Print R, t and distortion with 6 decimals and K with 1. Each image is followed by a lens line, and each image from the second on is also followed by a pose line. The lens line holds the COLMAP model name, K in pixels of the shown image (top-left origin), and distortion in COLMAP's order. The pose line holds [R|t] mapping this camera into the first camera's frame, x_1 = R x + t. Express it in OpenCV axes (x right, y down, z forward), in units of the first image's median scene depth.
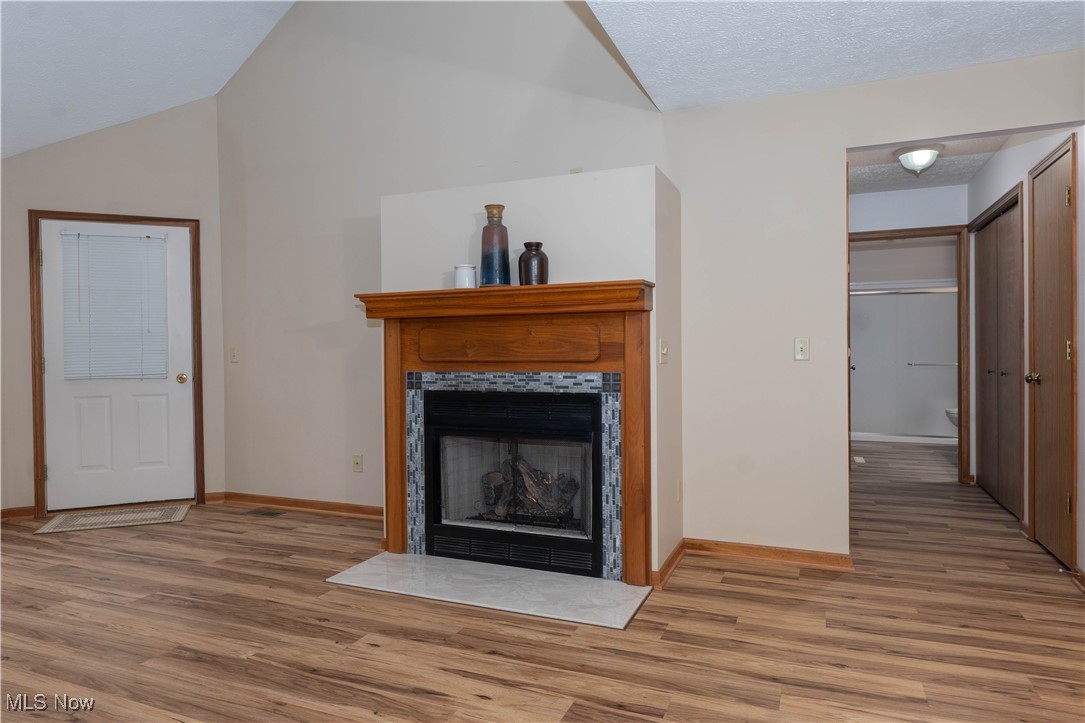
lens RADIAL K [[660.6, 0, 543.7], [0, 660.6, 361.5], [0, 0, 1]] dist [-0.001908, 0.002368]
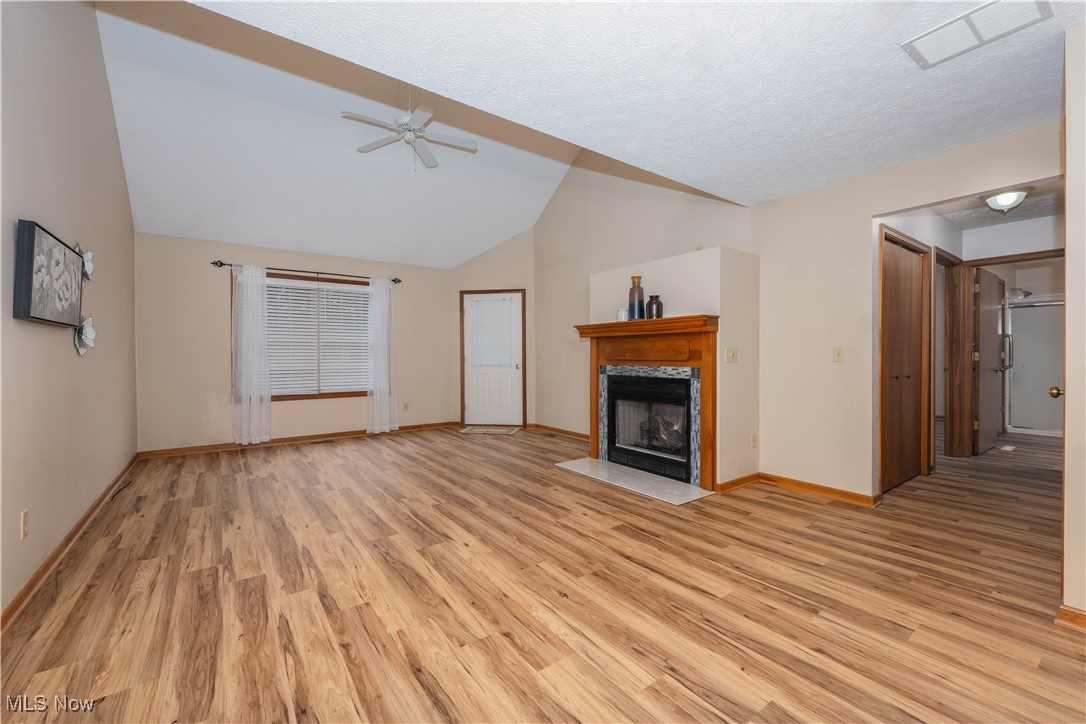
lens RADIAL K [[442.4, 0, 543.8], [0, 442.4, 359.4], [0, 0, 1]] dist [0.001559, 0.000070]
pose [[0.856209, 0.011777, -0.516496, 0.351572], [-0.012030, 0.999924, 0.002858, -0.002516], [0.516490, 0.003766, 0.856285, -0.207701]]
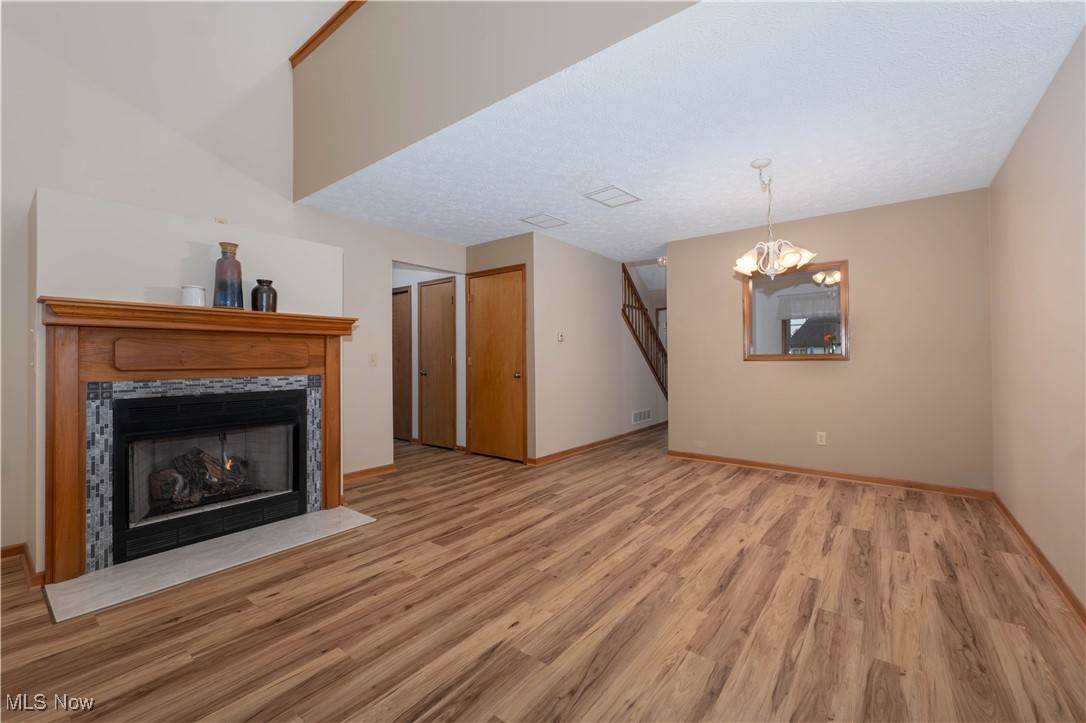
lens RADIAL K [[442.4, 0, 545.3], [0, 442.4, 356.2], [0, 0, 1]] dist [0.001559, 0.000070]
pose [[0.260215, 0.011753, 0.965479, -0.721938], [0.017244, 0.999710, -0.016818, 0.000232], [-0.965397, 0.021025, 0.259937, 0.211026]]
